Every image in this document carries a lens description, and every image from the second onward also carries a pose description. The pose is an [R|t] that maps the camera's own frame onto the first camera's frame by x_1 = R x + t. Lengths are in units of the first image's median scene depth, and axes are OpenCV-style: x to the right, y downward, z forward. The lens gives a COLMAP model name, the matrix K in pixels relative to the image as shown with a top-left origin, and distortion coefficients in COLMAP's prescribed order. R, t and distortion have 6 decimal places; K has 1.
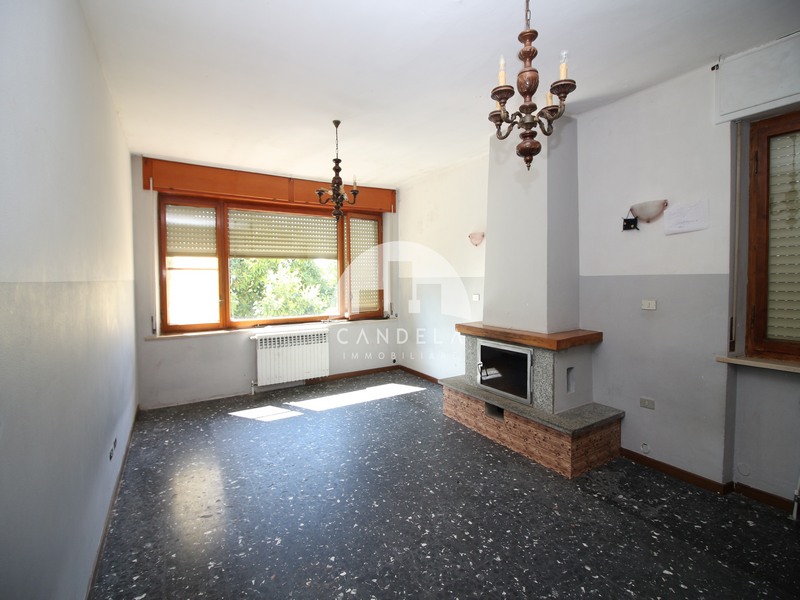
lens RADIAL K [[381.8, 0, 391.8], [0, 381.8, 298.2], [0, 0, 1]] dist [-0.001389, -0.013533]
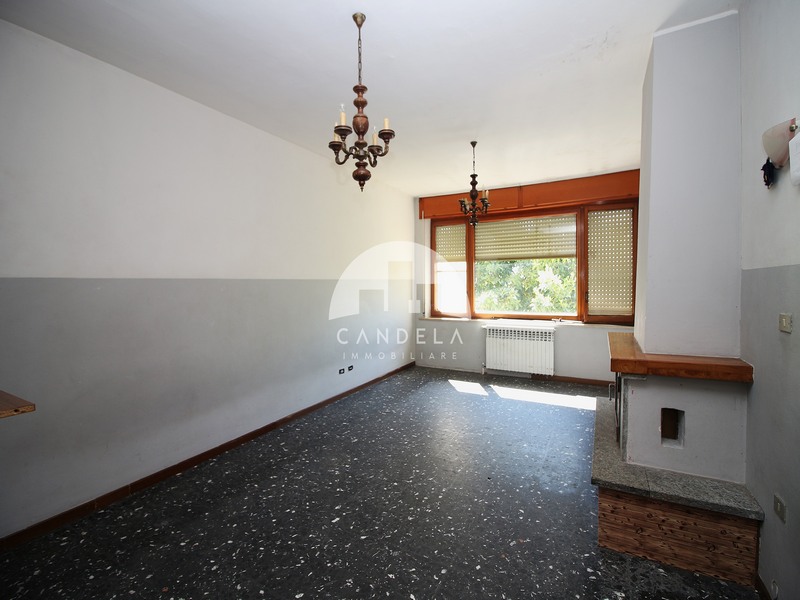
lens RADIAL K [[381.8, 0, 391.8], [0, 381.8, 298.2], [0, 0, 1]] dist [-0.001389, -0.013533]
pose [[0.465724, 0.039977, -0.884026, 0.627356], [-0.043445, 0.998807, 0.022280, -0.001903], [0.883863, 0.028030, 0.466906, 0.197395]]
